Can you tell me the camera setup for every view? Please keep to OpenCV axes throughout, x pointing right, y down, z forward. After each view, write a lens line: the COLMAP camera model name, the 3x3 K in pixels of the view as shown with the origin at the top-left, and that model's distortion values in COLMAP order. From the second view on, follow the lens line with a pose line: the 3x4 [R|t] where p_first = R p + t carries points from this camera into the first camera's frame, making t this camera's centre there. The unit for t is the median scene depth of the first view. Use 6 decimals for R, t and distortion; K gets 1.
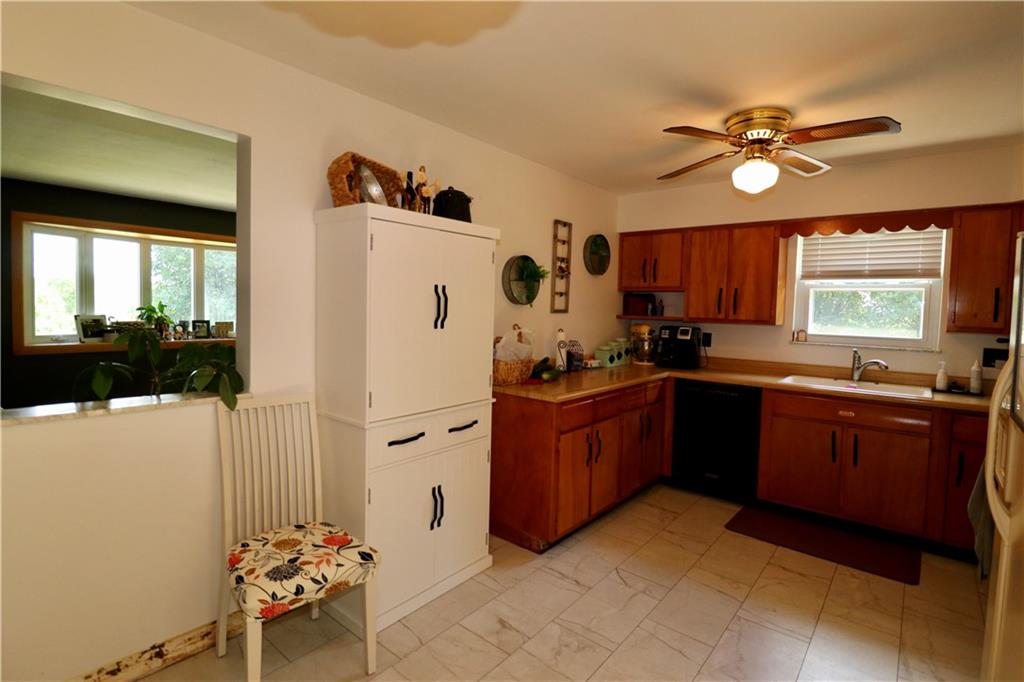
lens RADIAL K [[499.8, 0, 512.0], [0, 499.8, 328.7], [0, 0, 1]] dist [-0.001463, -0.000635]
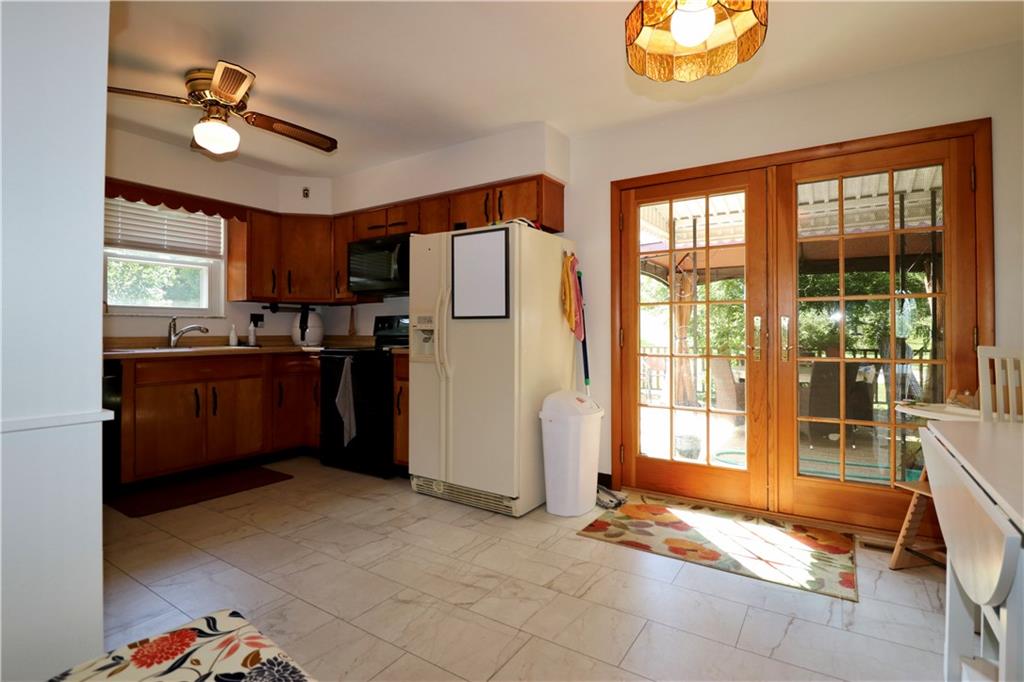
lens RADIAL K [[499.8, 0, 512.0], [0, 499.8, 328.7], [0, 0, 1]] dist [-0.001463, -0.000635]
pose [[-0.098732, -0.023121, 0.994845, -0.670559], [0.038294, 0.998901, 0.027016, 0.095117], [-0.994377, 0.040764, -0.097738, 0.556317]]
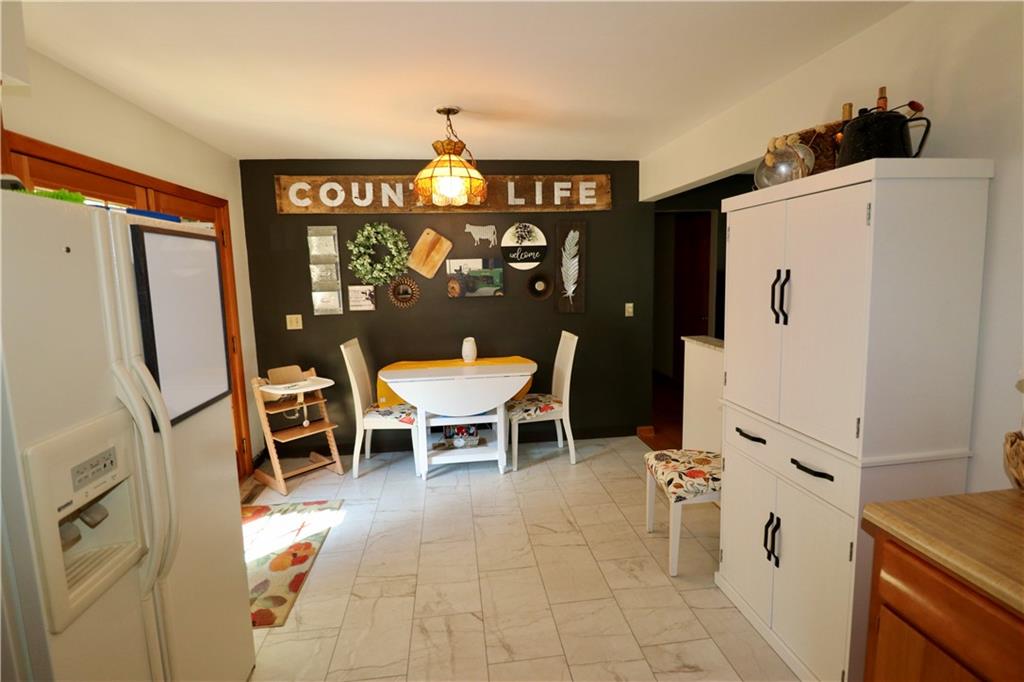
lens RADIAL K [[499.8, 0, 512.0], [0, 499.8, 328.7], [0, 0, 1]] dist [-0.001463, -0.000635]
pose [[-0.692511, 0.072807, -0.717724, 0.699904], [-0.022685, 0.992205, 0.122538, -0.078300], [0.721051, 0.101140, -0.685461, 1.190342]]
